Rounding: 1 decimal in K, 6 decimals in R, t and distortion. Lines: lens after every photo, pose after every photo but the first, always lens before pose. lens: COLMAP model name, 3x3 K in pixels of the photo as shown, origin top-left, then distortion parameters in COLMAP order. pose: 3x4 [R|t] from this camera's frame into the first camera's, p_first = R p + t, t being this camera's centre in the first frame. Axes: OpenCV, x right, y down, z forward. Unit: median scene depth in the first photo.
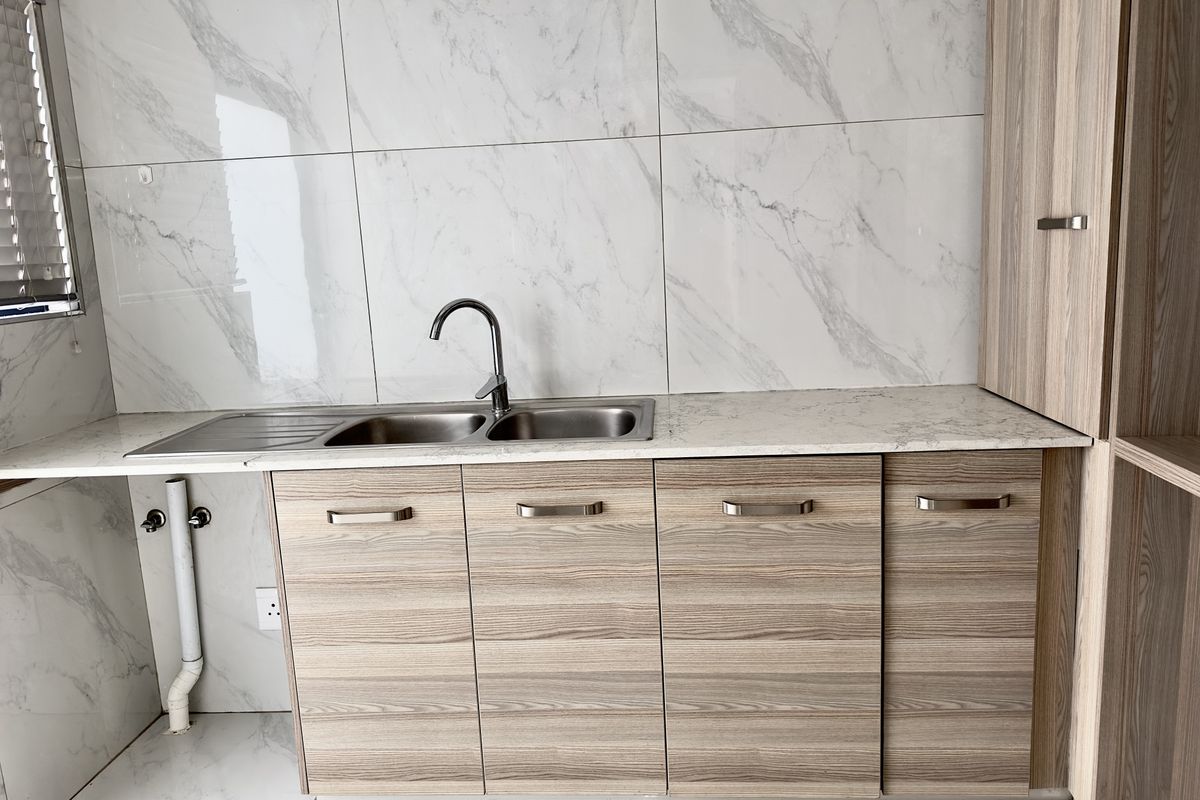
lens RADIAL K [[845.3, 0, 599.8], [0, 845.3, 393.1], [0, 0, 1]] dist [0.043816, -0.045443]
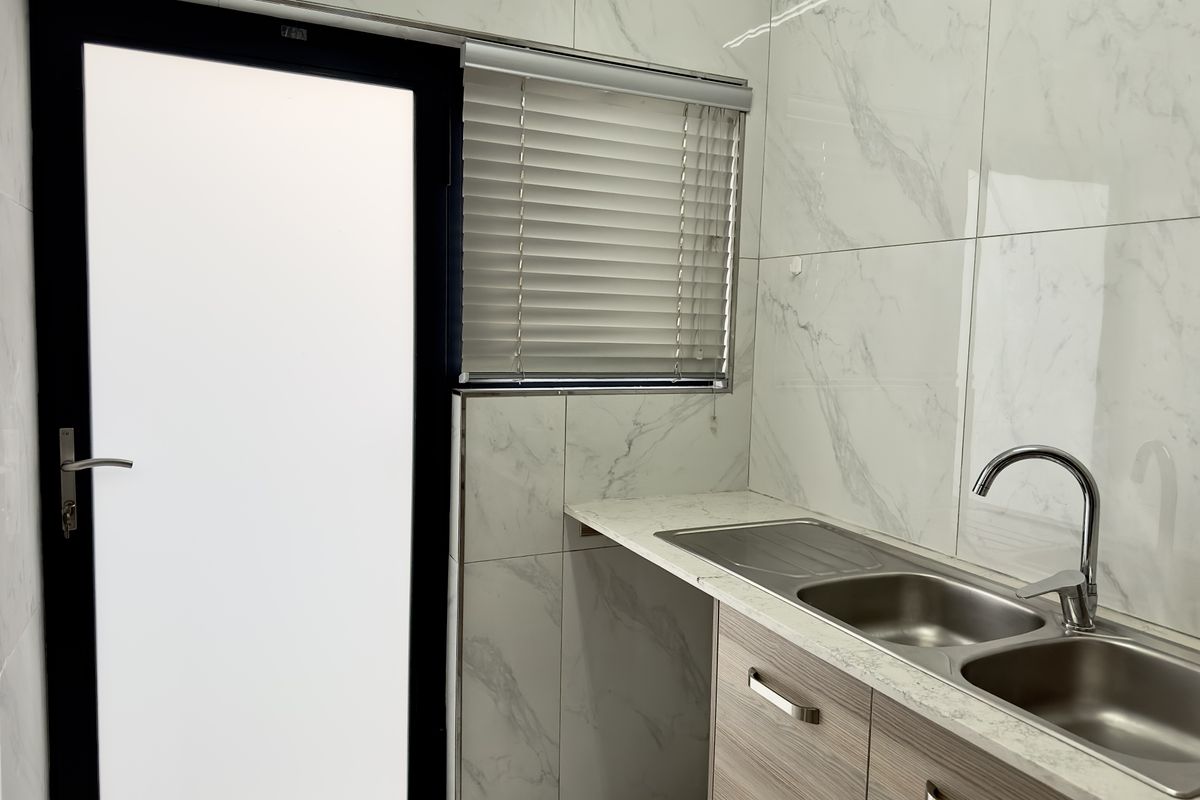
lens RADIAL K [[836.1, 0, 602.8], [0, 836.1, 388.2], [0, 0, 1]] dist [0.103708, -0.156869]
pose [[0.498742, 0.129457, -0.857028, 0.230309], [-0.199649, 0.979353, 0.031750, -0.103067], [0.843443, 0.155270, 0.514290, 0.330743]]
